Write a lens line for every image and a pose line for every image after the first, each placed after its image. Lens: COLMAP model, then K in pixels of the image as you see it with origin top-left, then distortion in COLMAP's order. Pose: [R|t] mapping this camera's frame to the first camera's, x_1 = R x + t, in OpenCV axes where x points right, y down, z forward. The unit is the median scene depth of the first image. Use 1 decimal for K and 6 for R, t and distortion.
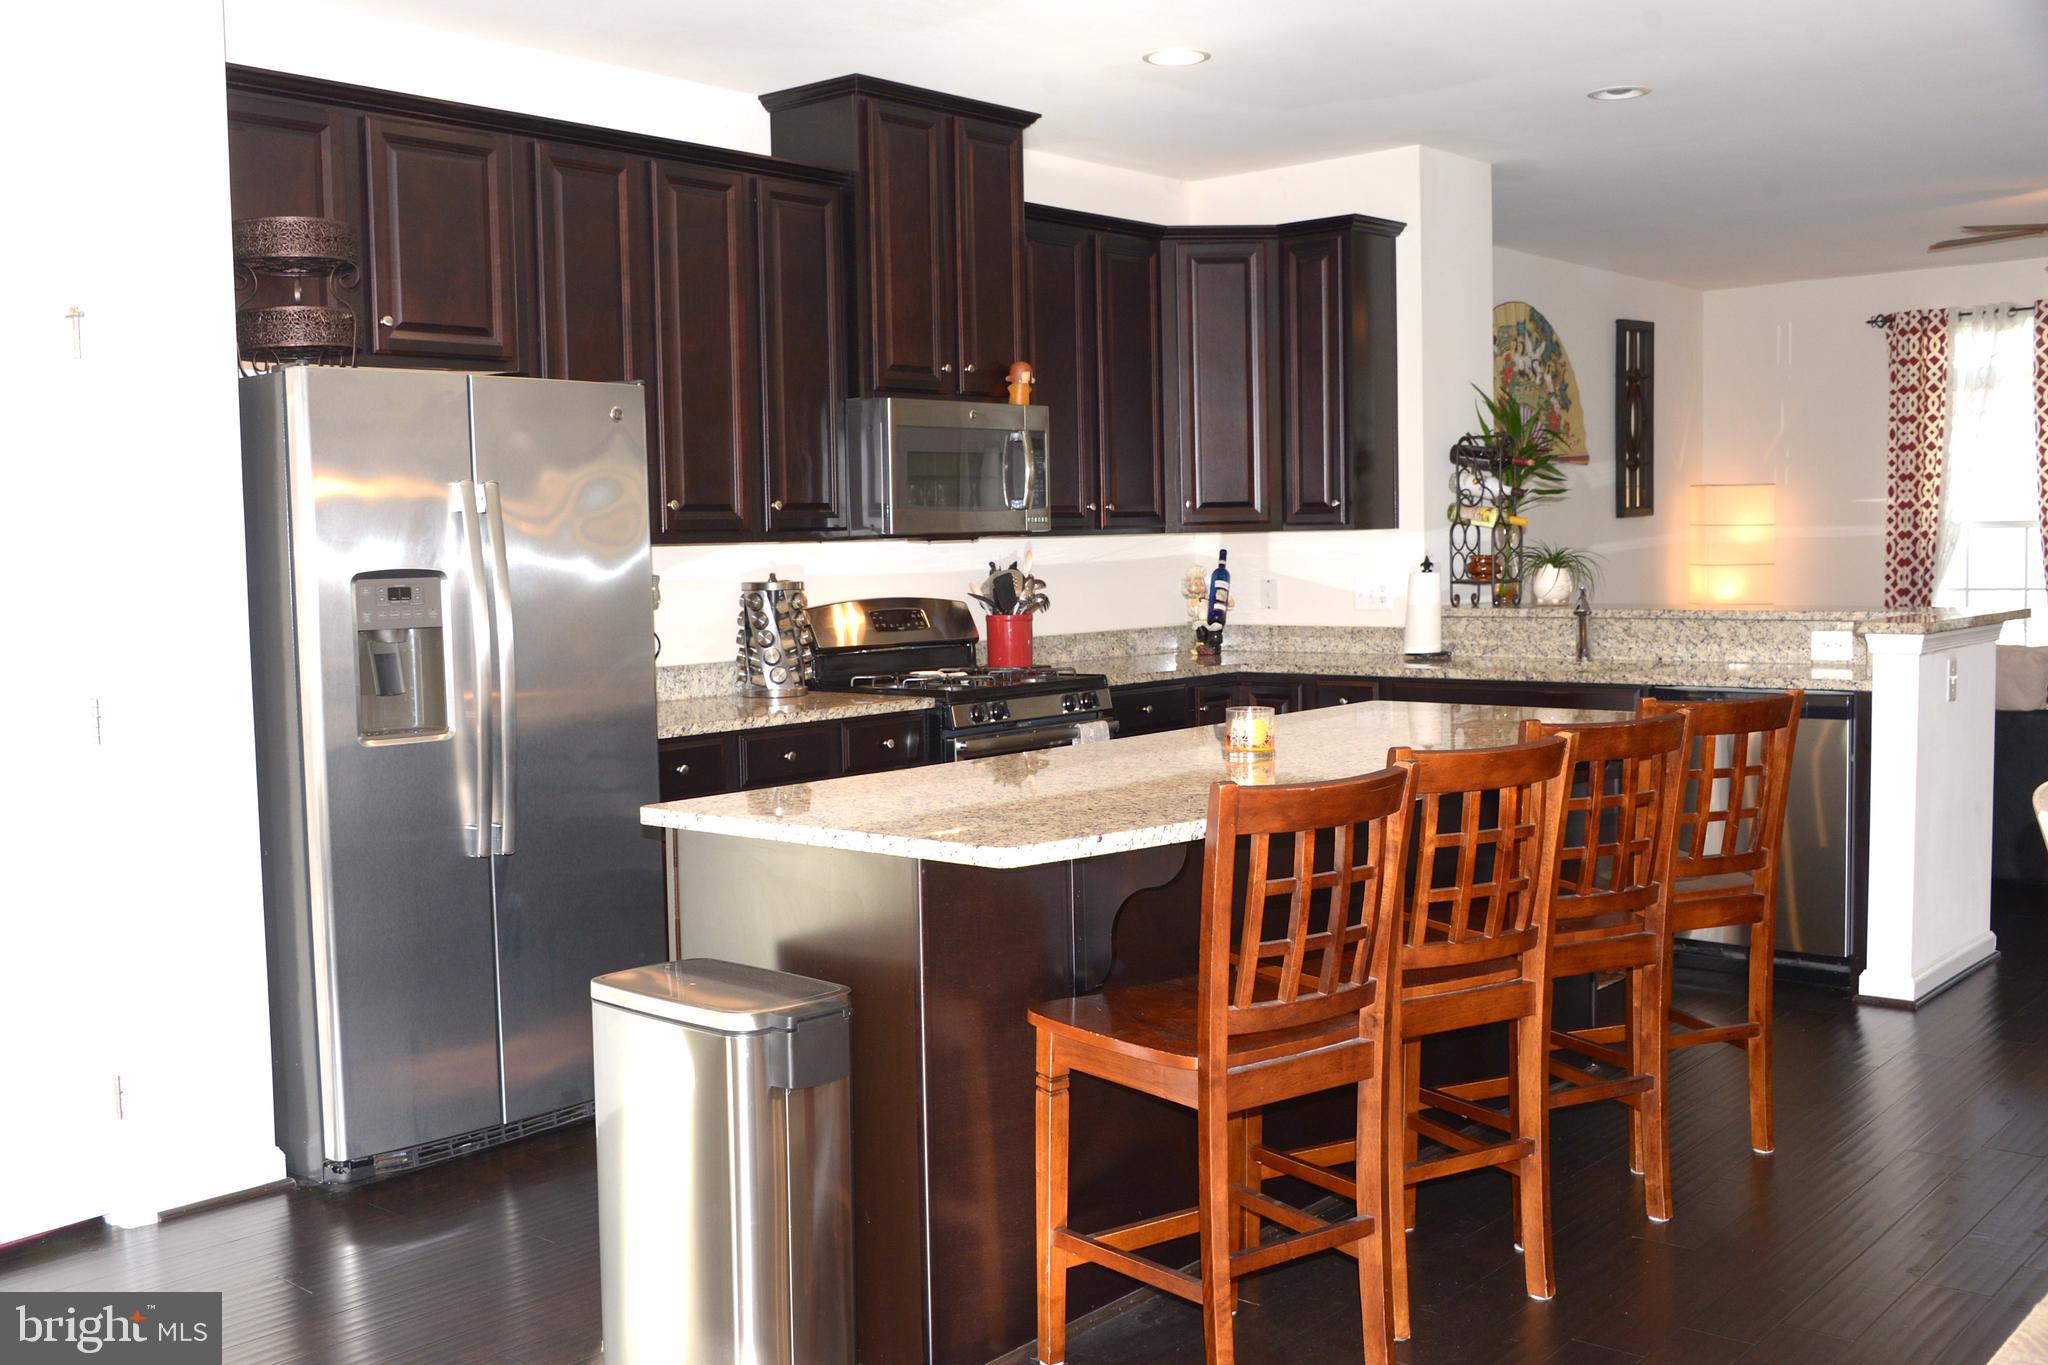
lens RADIAL K [[1982.8, 0, 1024.0], [0, 1982.8, 682.5], [0, 0, 1]] dist [-0.000869, 0.024364]
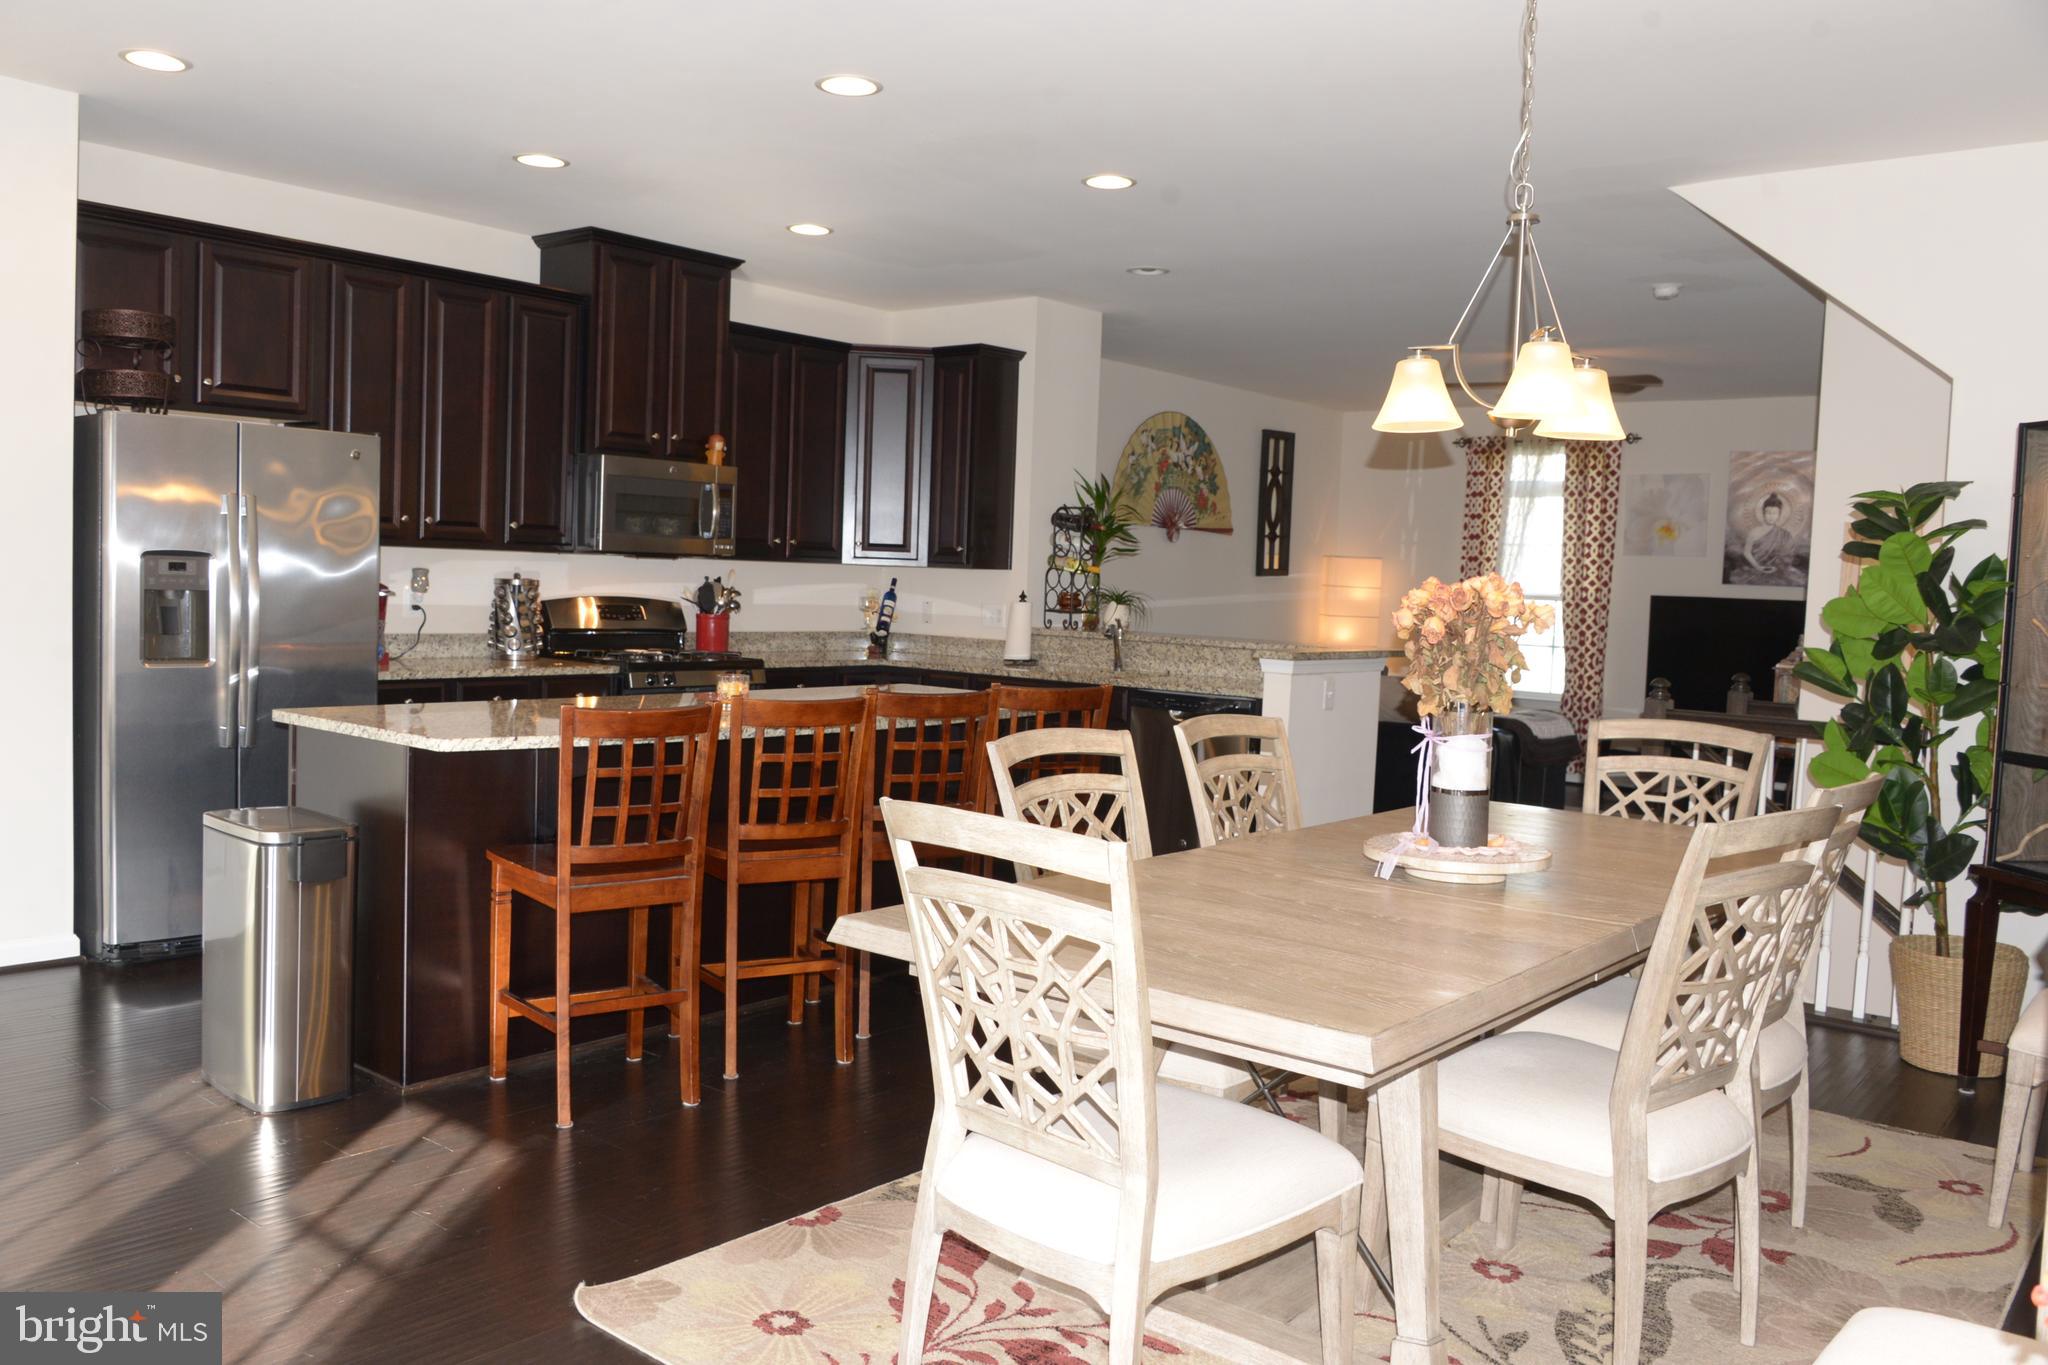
lens RADIAL K [[1603.0, 0, 1024.0], [0, 1603.0, 682.5], [0, 0, 1]] dist [-0.012870, -0.000977]
pose [[0.998149, 0.057793, 0.018919, 0.205137], [-0.057682, 0.998315, -0.006362, 0.008951], [-0.019255, 0.005259, 0.999801, -0.142056]]
